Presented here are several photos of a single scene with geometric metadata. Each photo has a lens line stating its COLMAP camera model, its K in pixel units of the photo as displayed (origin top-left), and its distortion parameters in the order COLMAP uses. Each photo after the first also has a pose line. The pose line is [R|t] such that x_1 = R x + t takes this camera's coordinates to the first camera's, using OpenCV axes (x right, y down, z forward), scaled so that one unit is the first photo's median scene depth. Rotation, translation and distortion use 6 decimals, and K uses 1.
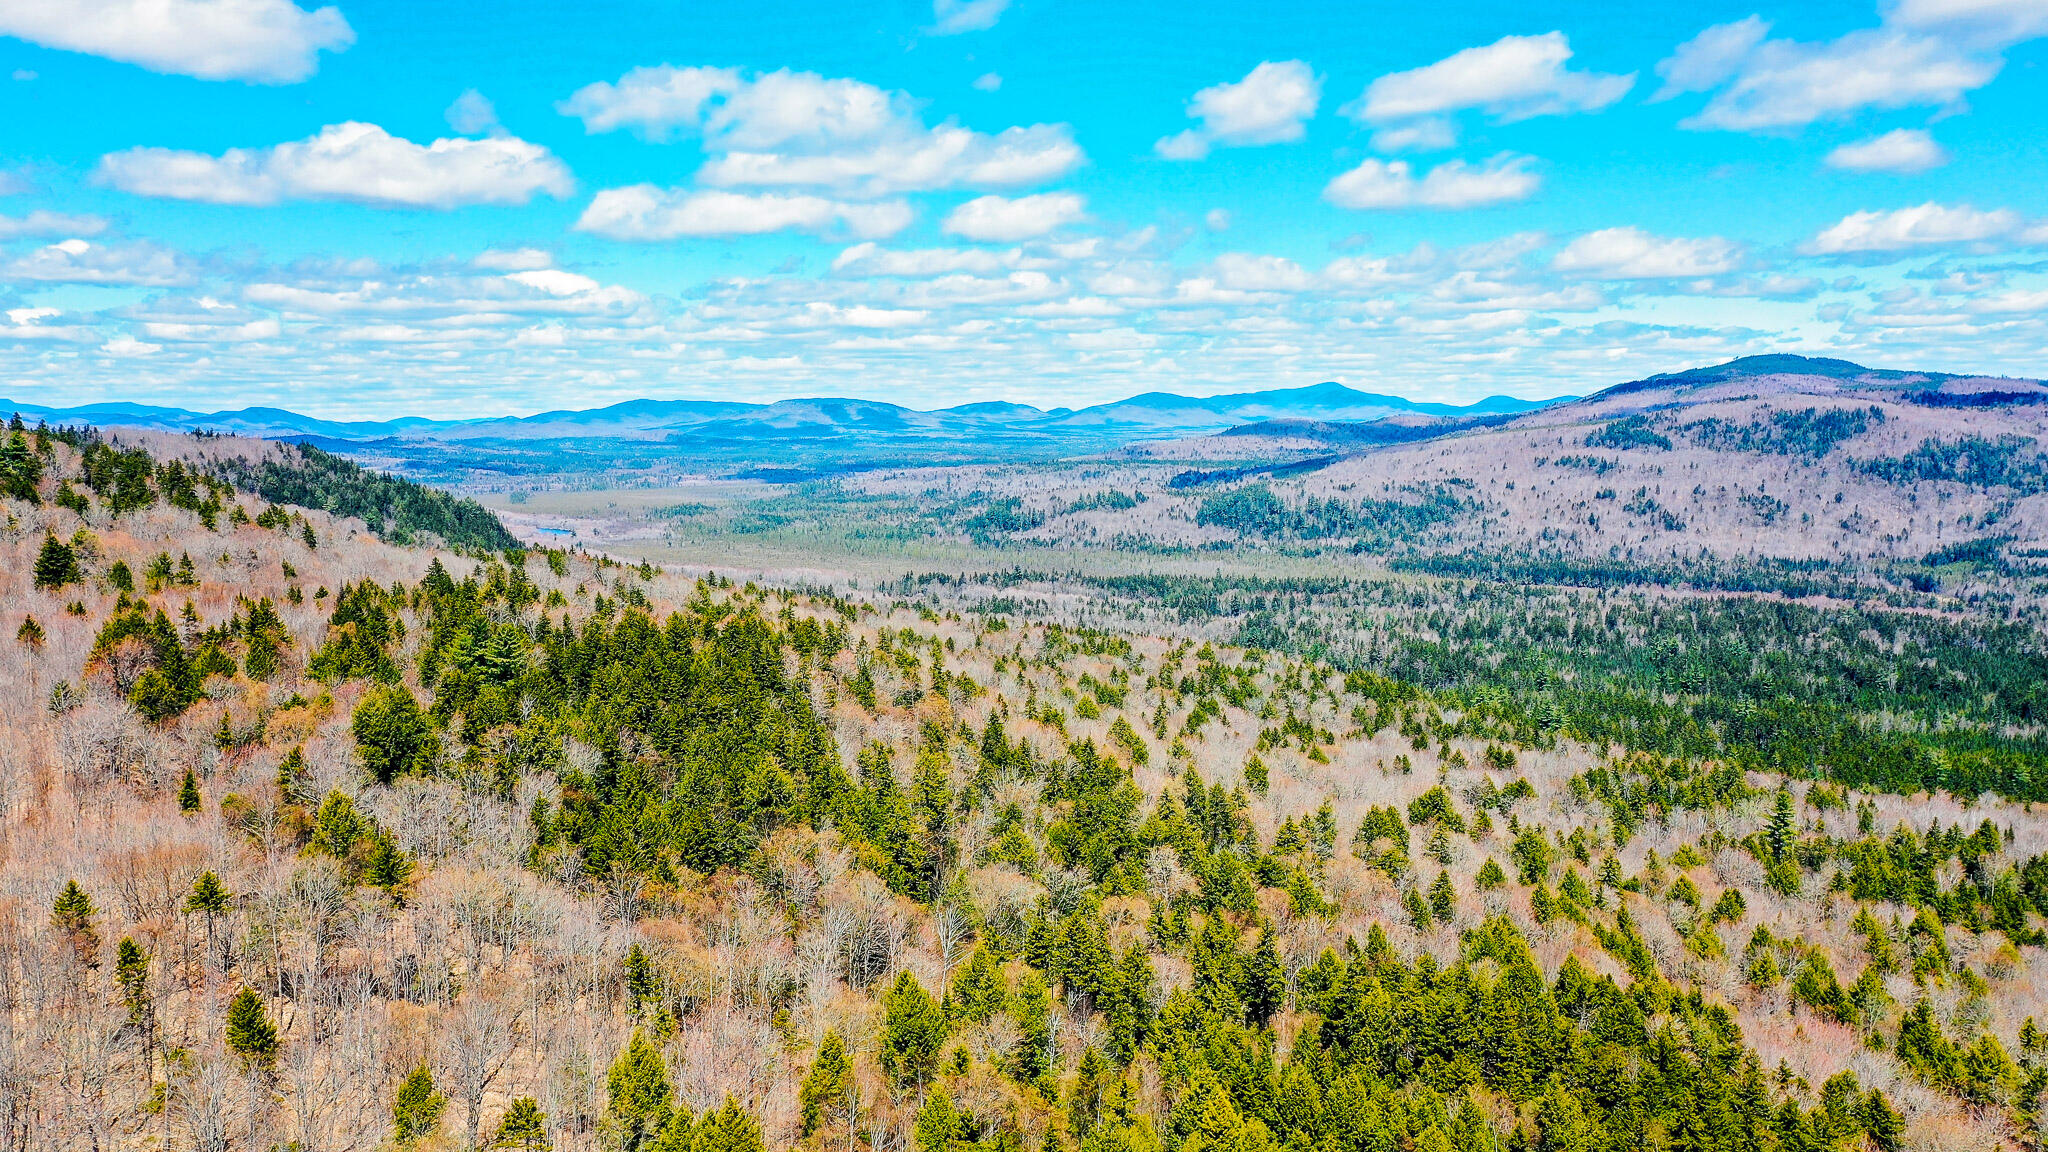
lens RADIAL K [[1674.9, 0, 1015.8], [0, 1674.9, 578.2], [0, 0, 1]] dist [0.015324, 0.002899]
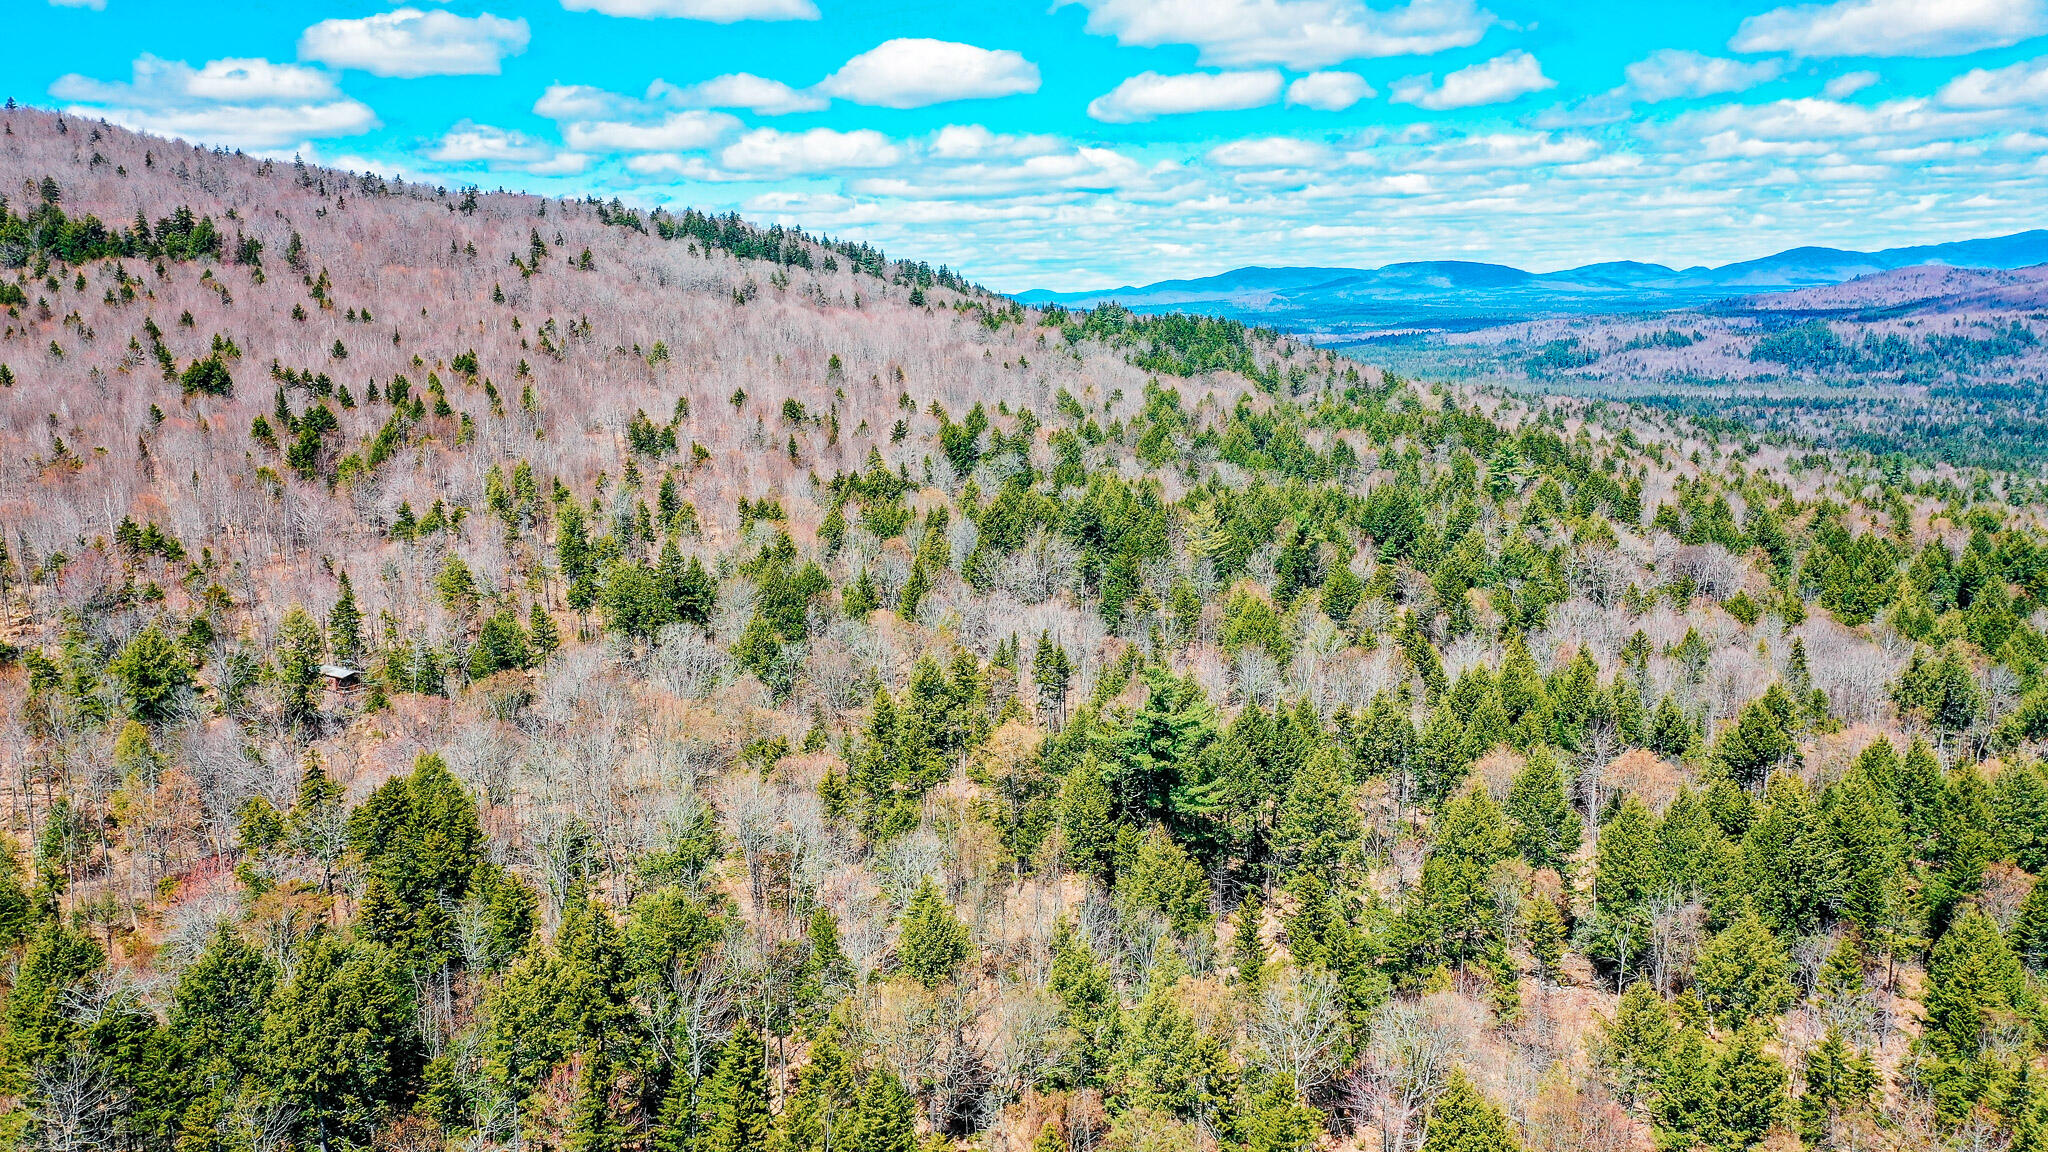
lens RADIAL K [[1674.9, 0, 1015.8], [0, 1674.9, 578.2], [0, 0, 1]] dist [0.015324, 0.002899]
pose [[0.936789, 0.044812, -0.347012, 0.049160], [-0.017960, 0.996616, 0.080213, 0.028021], [0.349432, -0.068910, 0.934424, -0.158738]]
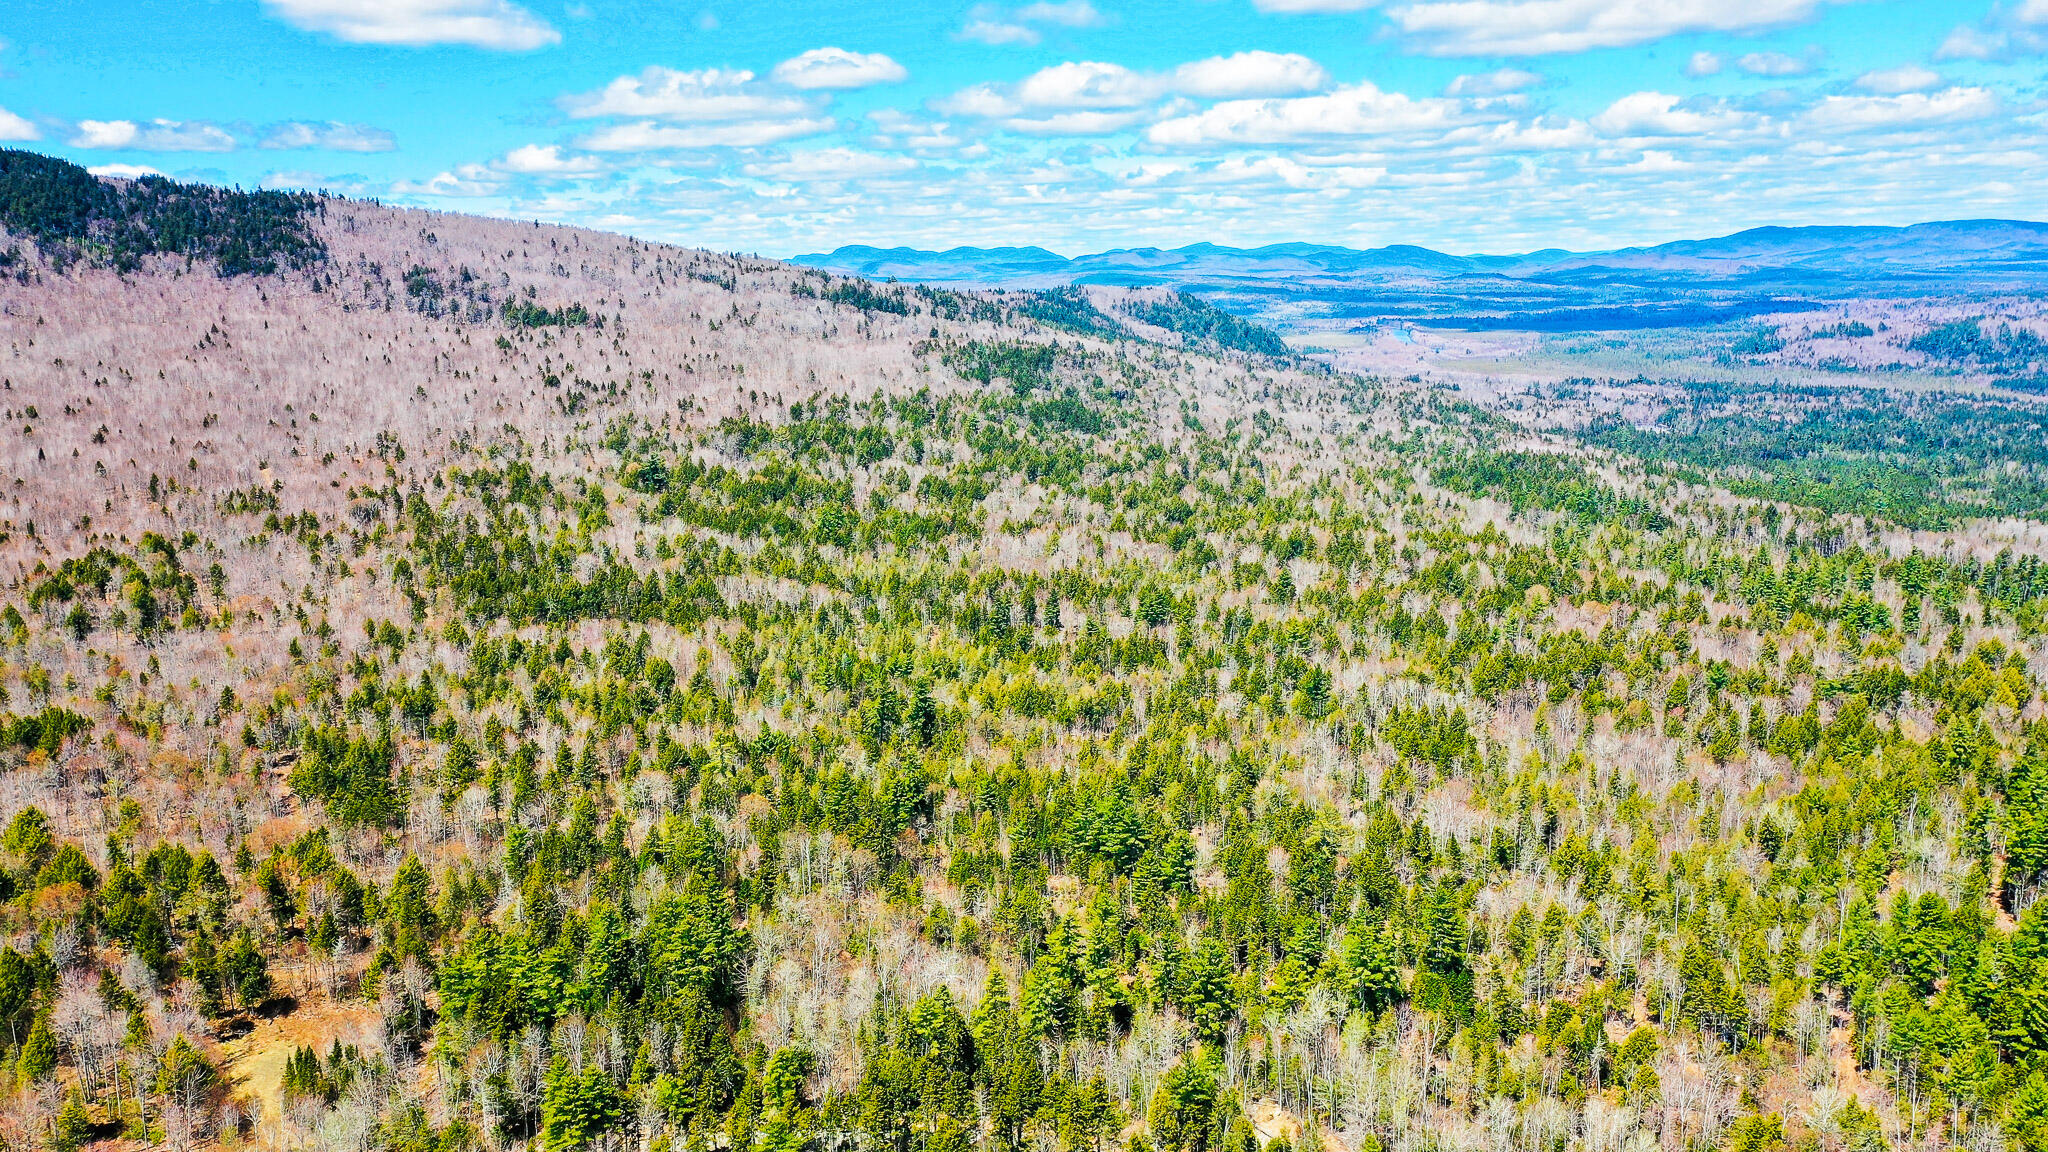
lens RADIAL K [[1674.9, 0, 1015.8], [0, 1674.9, 578.2], [0, 0, 1]] dist [0.015324, 0.002899]
pose [[0.794705, 0.094993, -0.599517, 0.341923], [-0.036264, 0.993345, 0.109323, 0.021479], [0.605912, -0.065138, 0.792860, -0.353279]]
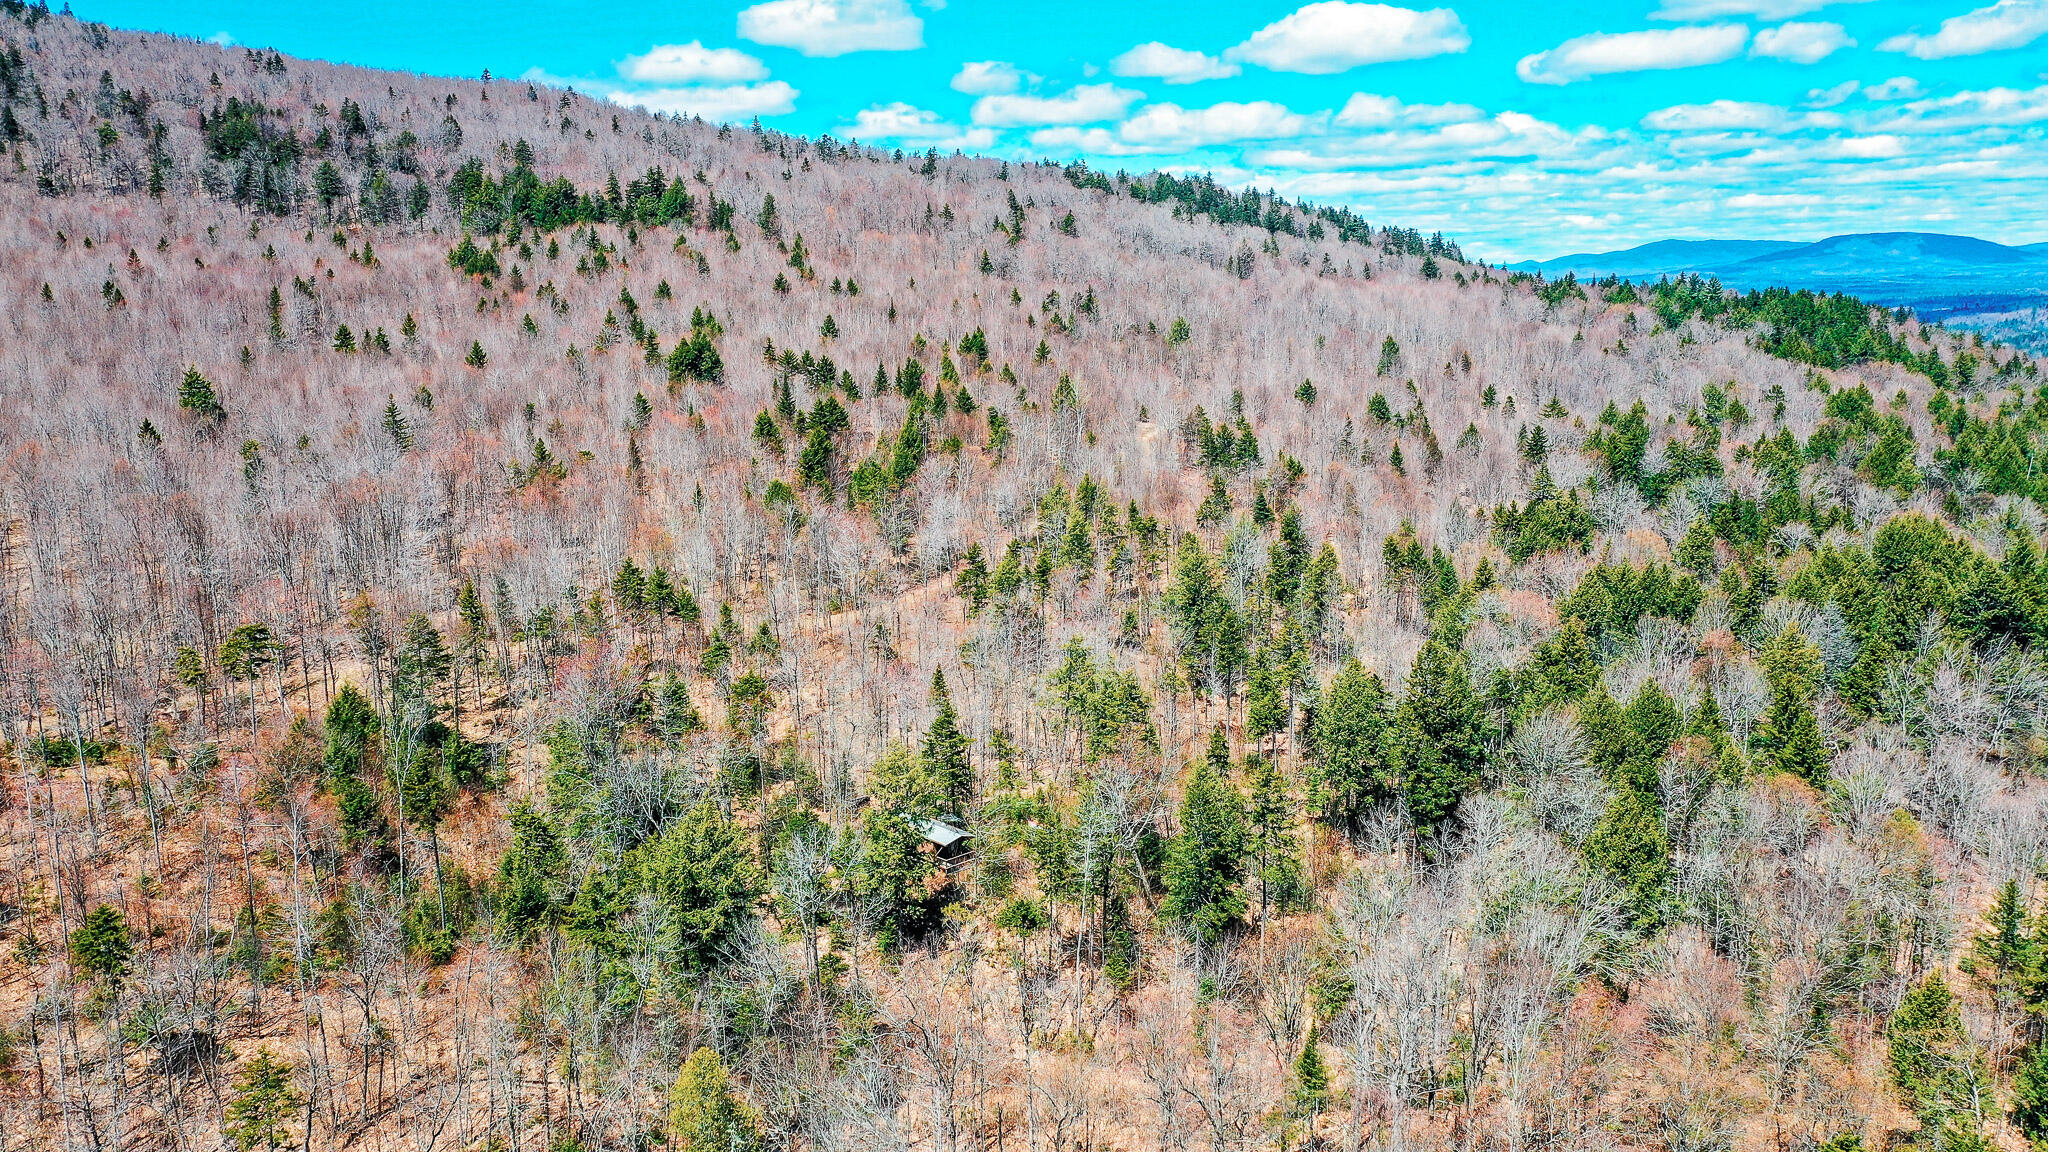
lens RADIAL K [[1674.9, 0, 1015.8], [0, 1674.9, 578.2], [0, 0, 1]] dist [0.015324, 0.002899]
pose [[0.835386, 0.087483, -0.542657, 0.012193], [-0.038589, 0.994152, 0.100864, 0.025803], [0.548307, -0.063319, 0.833877, -0.130255]]
